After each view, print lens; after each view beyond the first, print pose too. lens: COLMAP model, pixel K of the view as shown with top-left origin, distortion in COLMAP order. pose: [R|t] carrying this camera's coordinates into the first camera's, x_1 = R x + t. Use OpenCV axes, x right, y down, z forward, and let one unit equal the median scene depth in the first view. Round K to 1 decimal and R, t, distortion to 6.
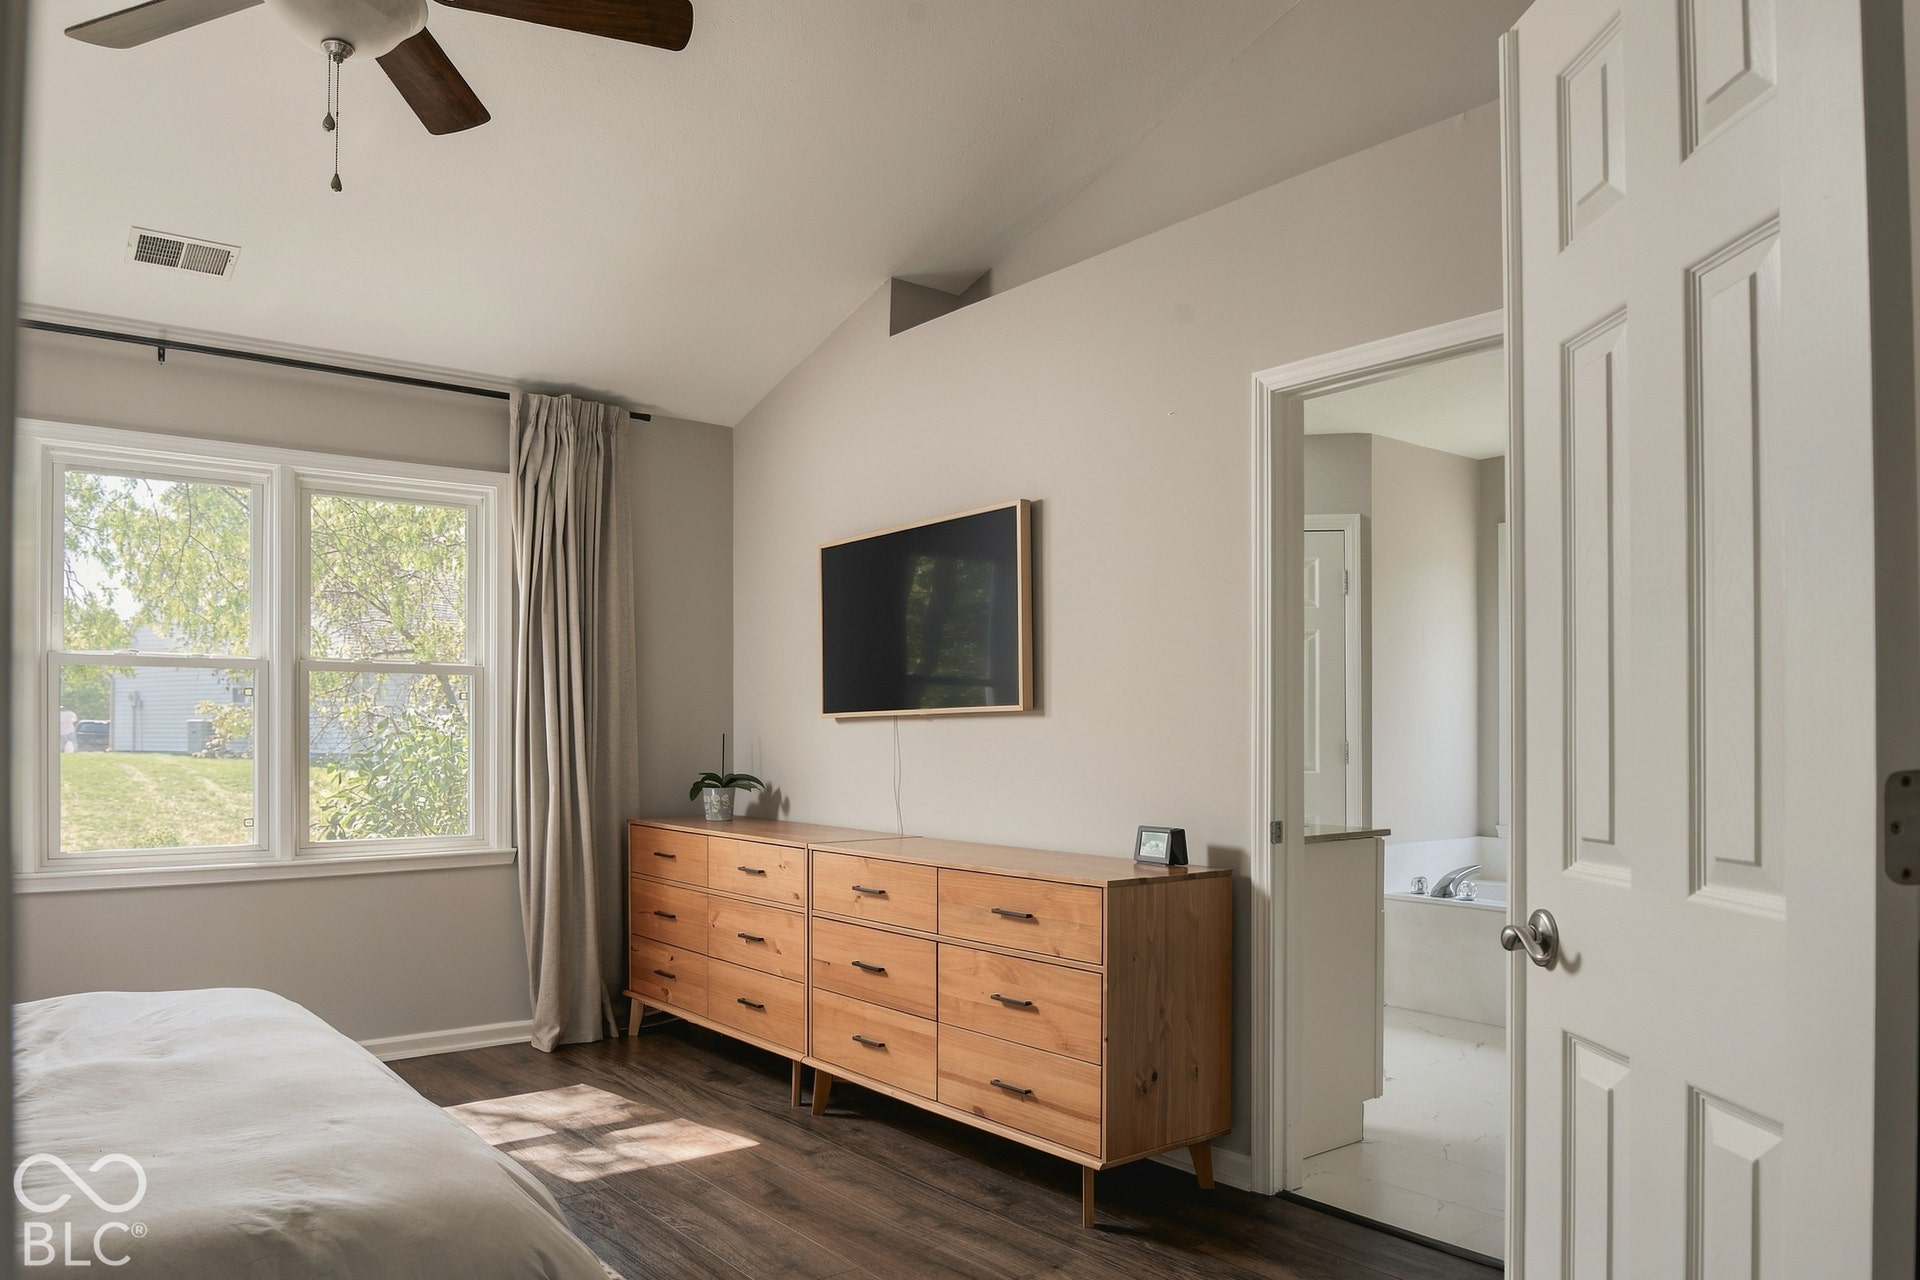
lens RADIAL K [[1395.2, 0, 966.5], [0, 1395.2, 728.2], [0, 0, 1]] dist [0.003708, -0.003363]
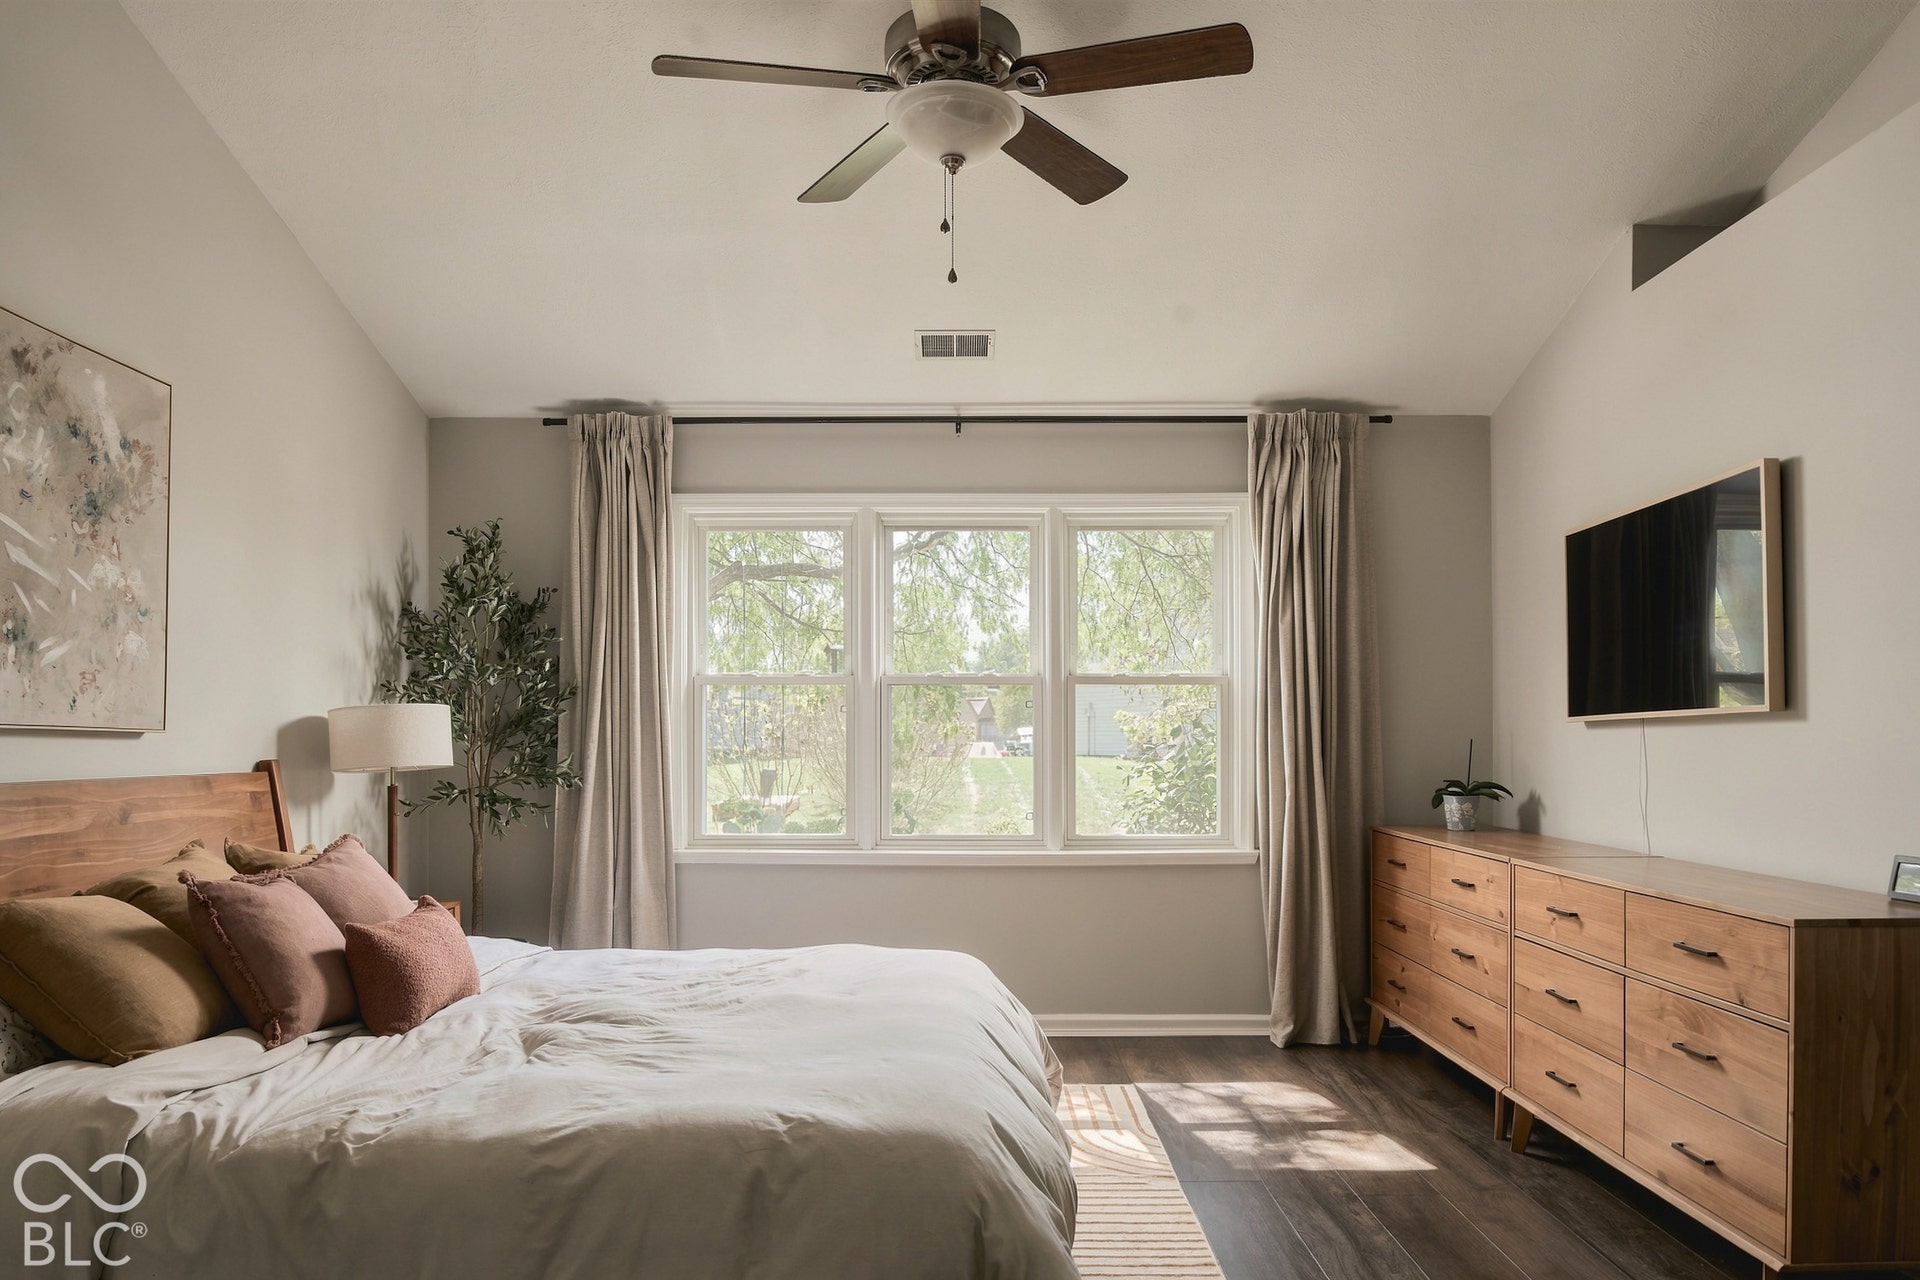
lens RADIAL K [[1395.2, 0, 947.0], [0, 1395.2, 729.6], [0, 0, 1]] dist [0.003708, -0.003363]
pose [[0.784981, -0.005972, -0.619491, 0.159828], [0.003627, 0.999981, -0.005043, 0.000835], [0.619509, 0.001712, 0.784988, 0.038686]]
